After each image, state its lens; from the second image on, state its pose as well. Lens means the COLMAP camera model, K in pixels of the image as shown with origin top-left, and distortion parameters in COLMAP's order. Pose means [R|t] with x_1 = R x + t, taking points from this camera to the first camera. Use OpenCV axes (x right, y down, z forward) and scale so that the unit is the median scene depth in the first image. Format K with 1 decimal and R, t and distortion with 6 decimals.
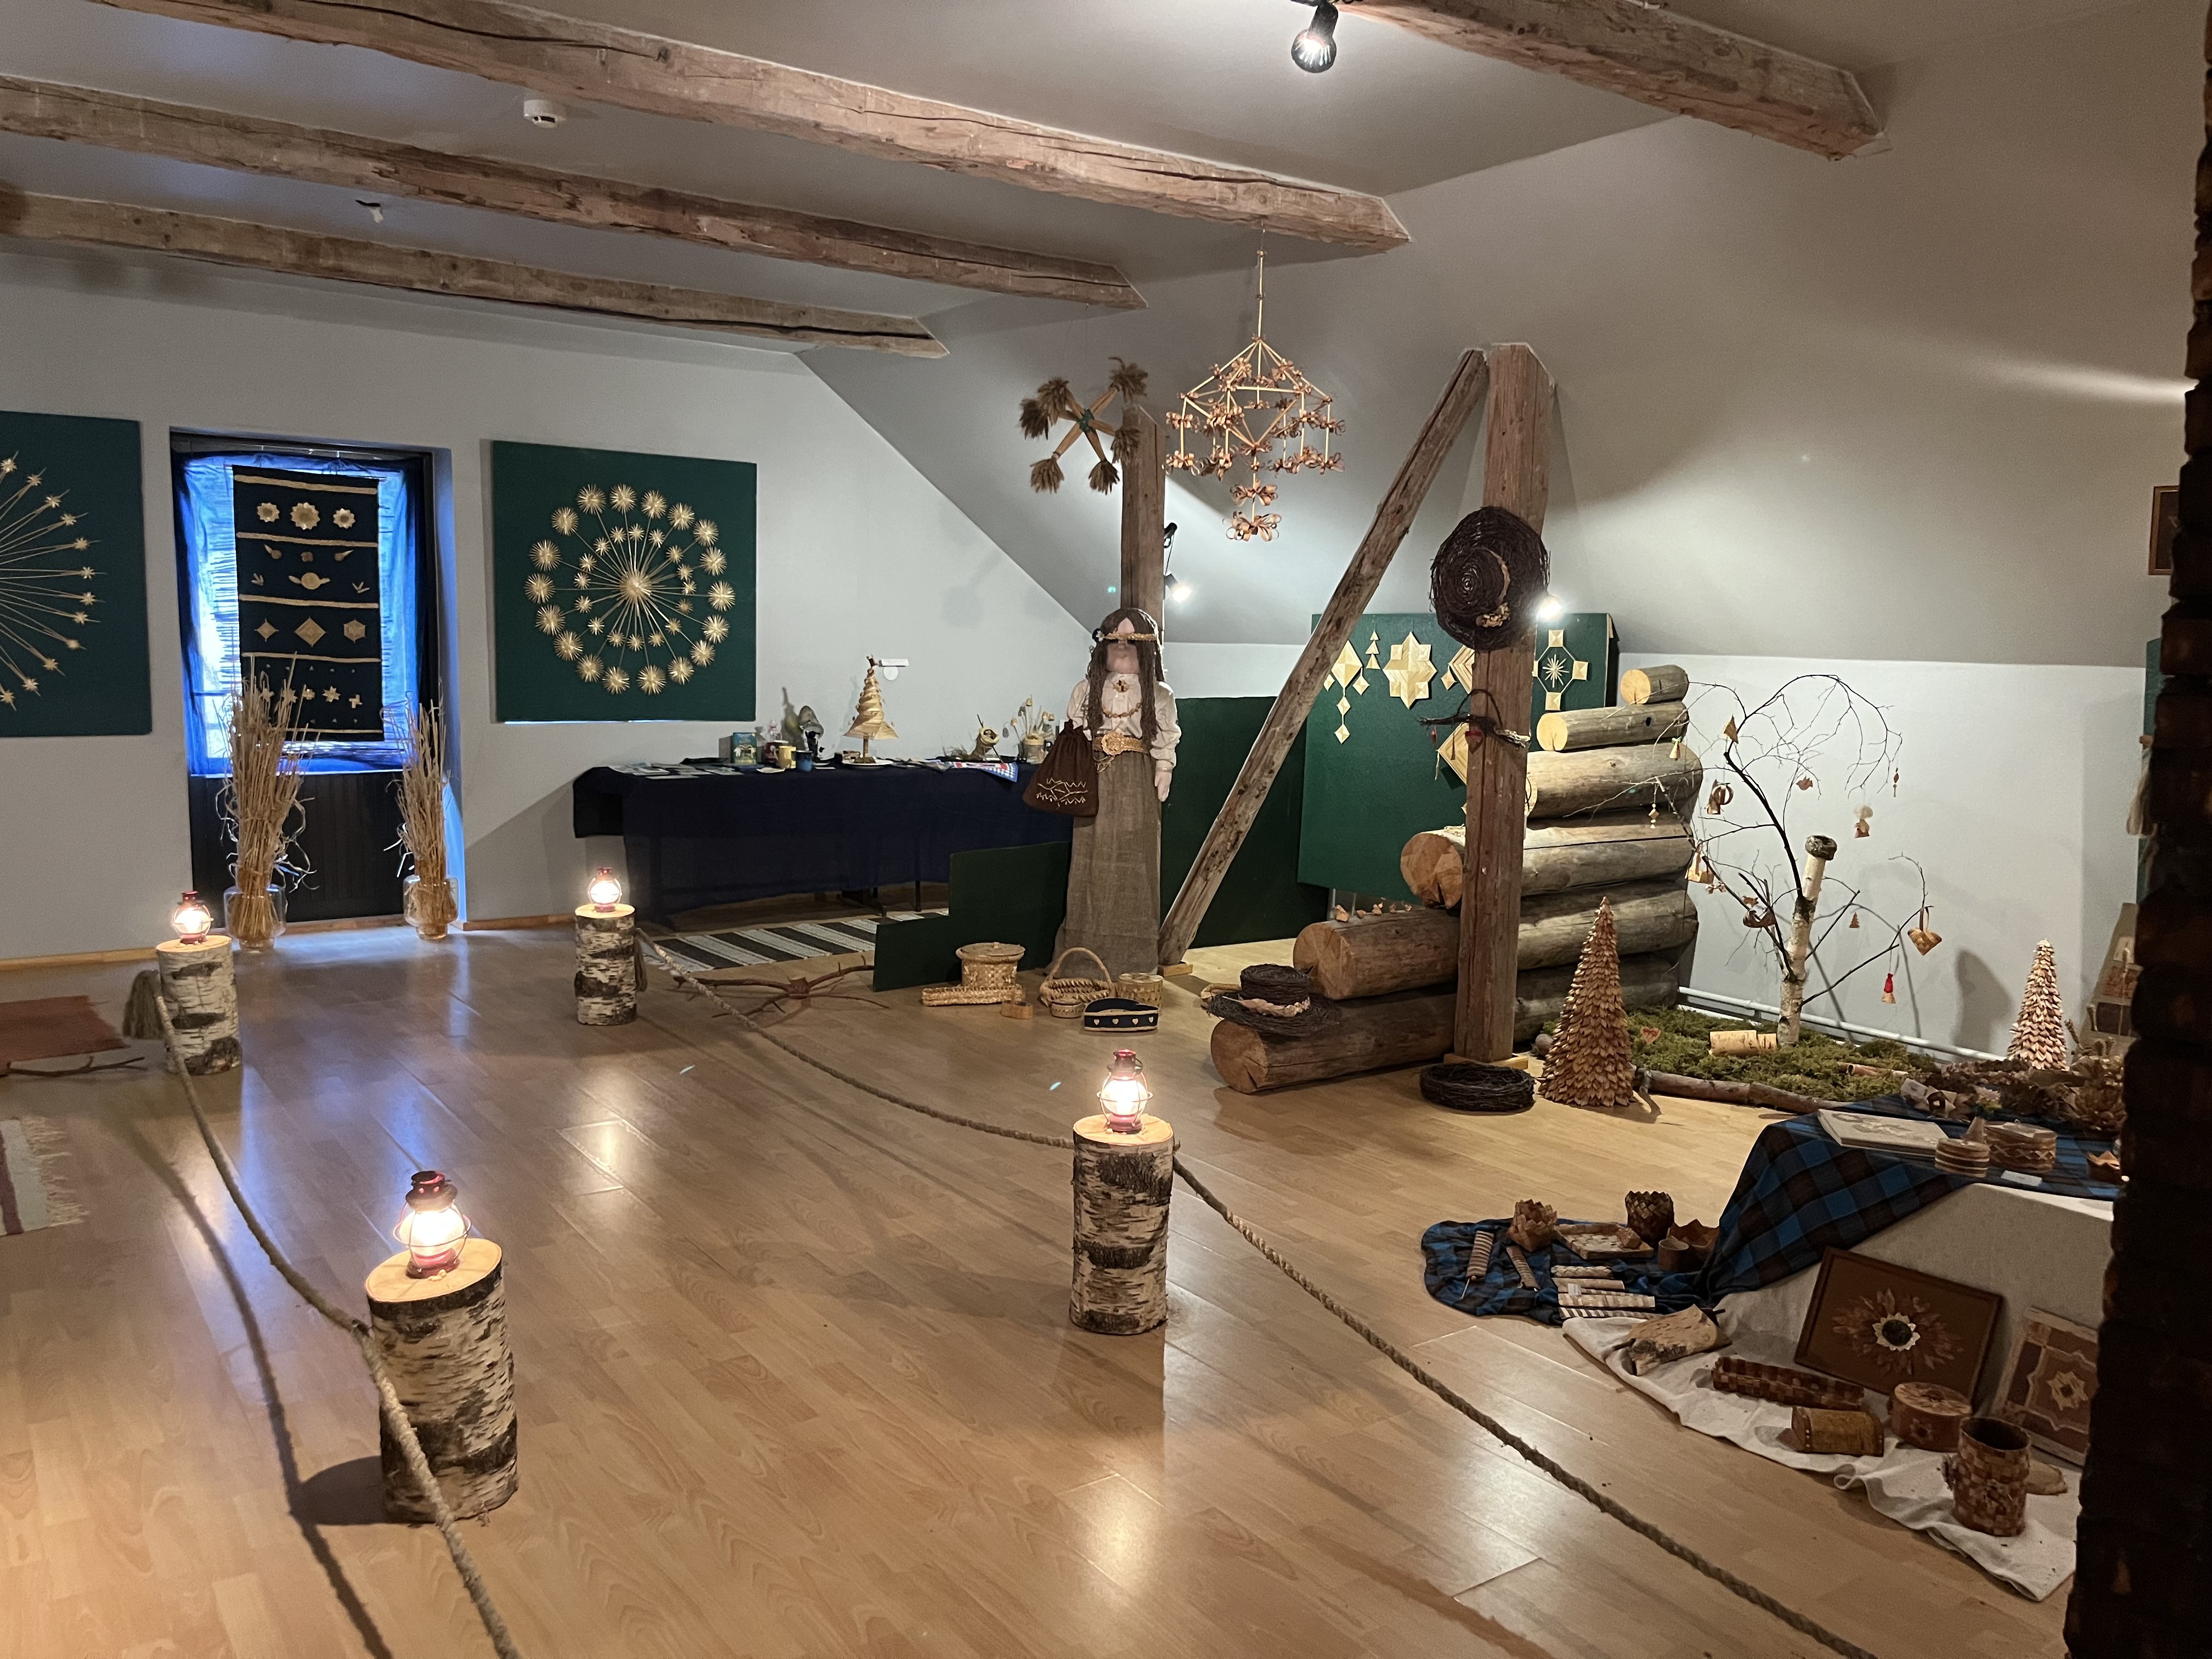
lens RADIAL K [[1695.6, 0, 1106.6], [0, 1695.6, 847.3], [0, 0, 1]] dist [0.077752, -0.111391]
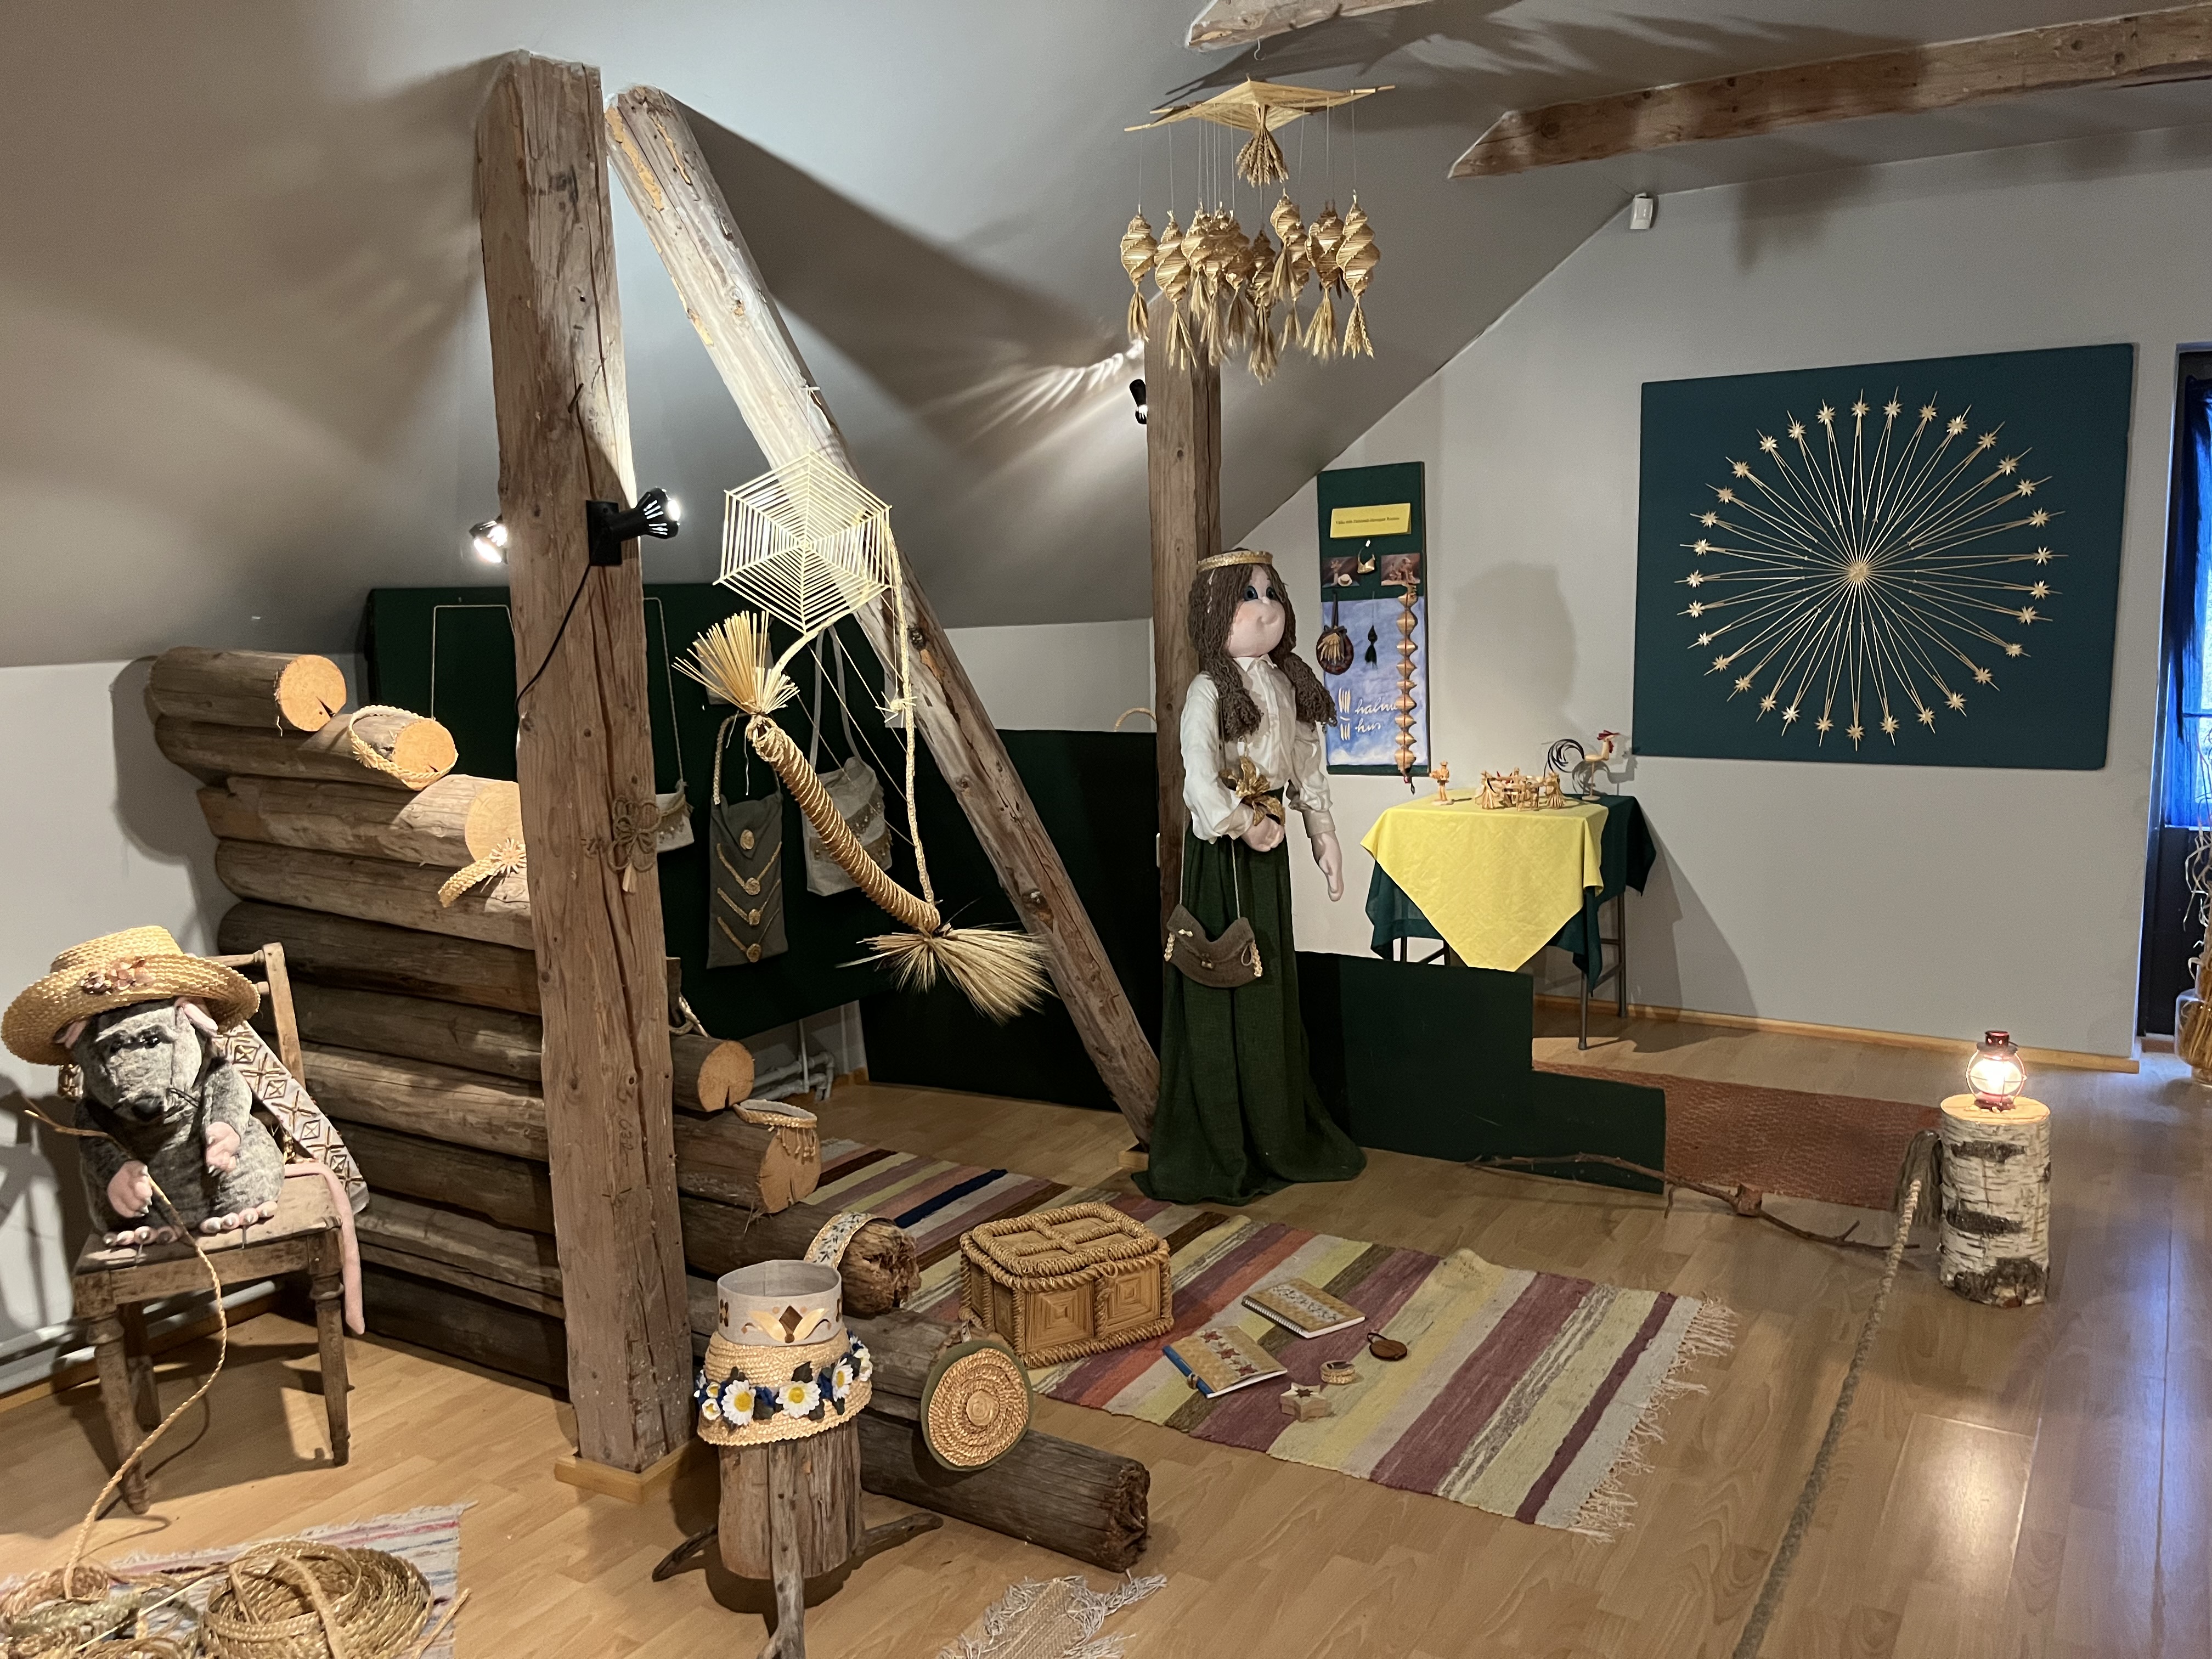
lens RADIAL K [[1695.6, 0, 1106.6], [0, 1695.6, 847.3], [0, 0, 1]] dist [0.077752, -0.111391]
pose [[0.402425, 0.104138, -0.909511, -0.057871], [-0.087628, 0.993329, 0.074963, -0.056325], [0.911249, 0.049532, 0.408866, 0.341640]]
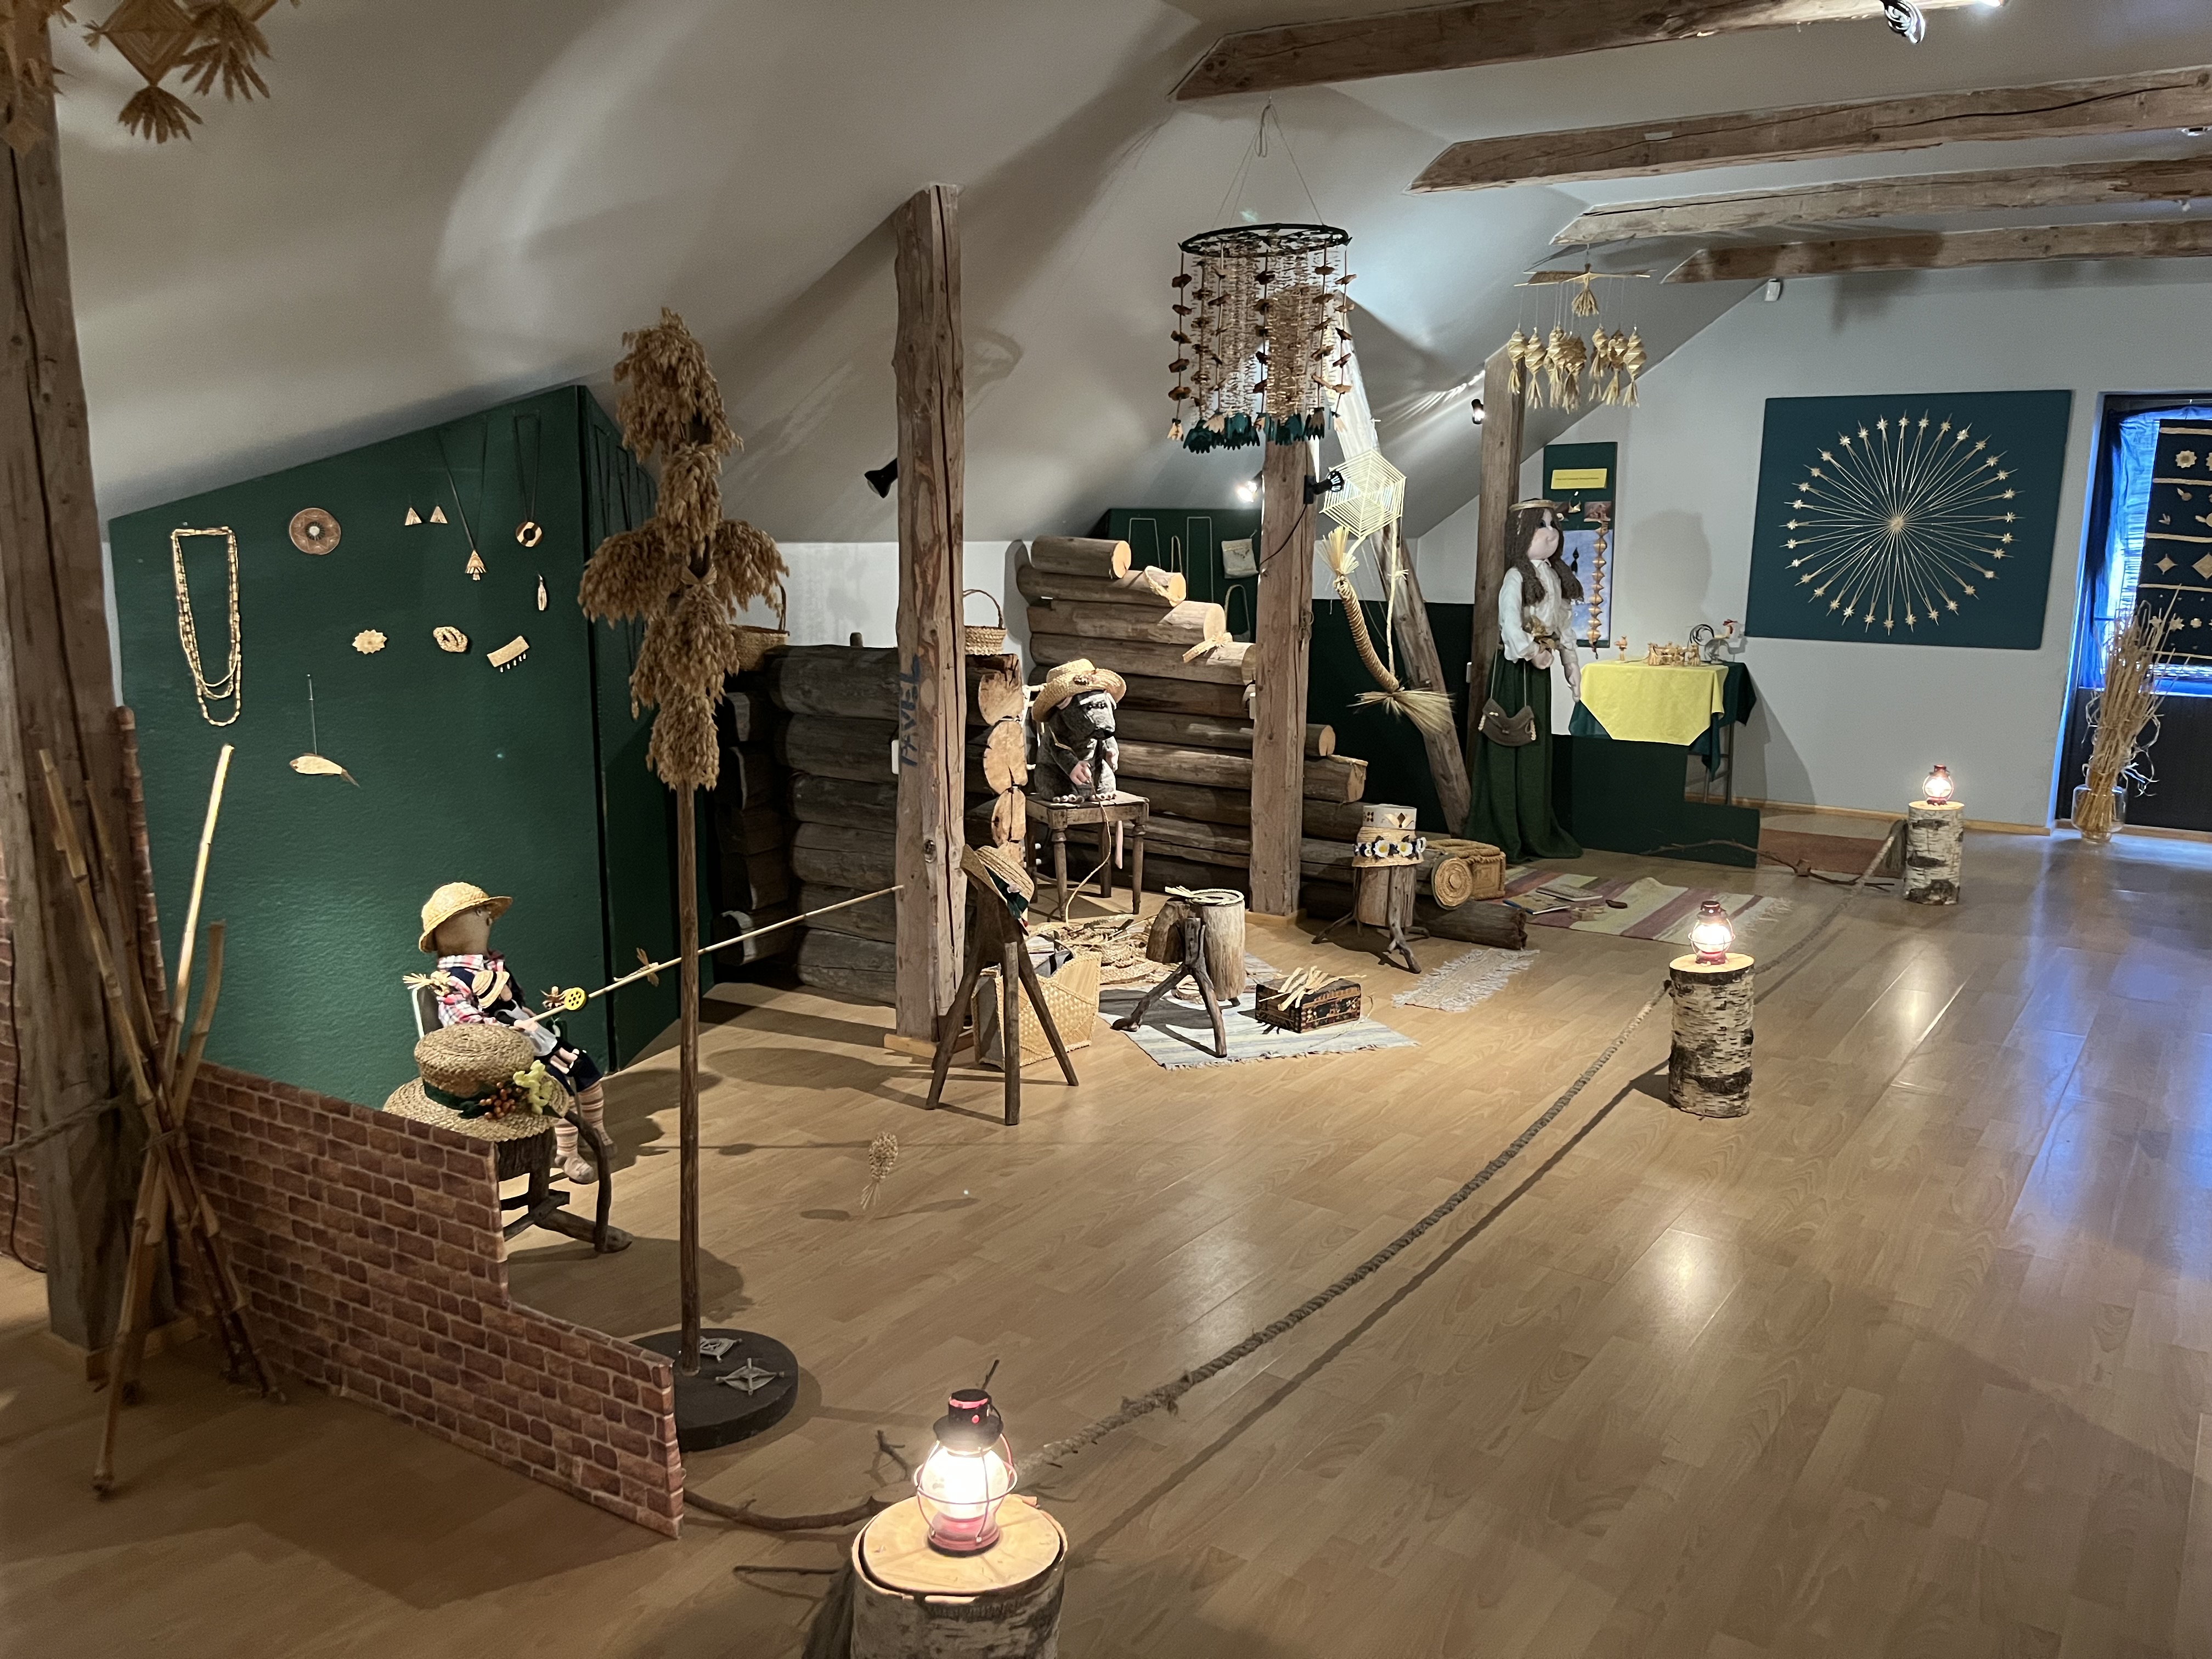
lens RADIAL K [[1679.3, 0, 1110.6], [0, 1679.3, 836.4], [0, 0, 1]] dist [0.086916, -0.099132]
pose [[0.363804, 0.156876, -0.918170, 0.373957], [-0.125785, 0.984961, 0.118448, 0.004255], [0.922944, 0.072400, 0.378065, -0.061406]]
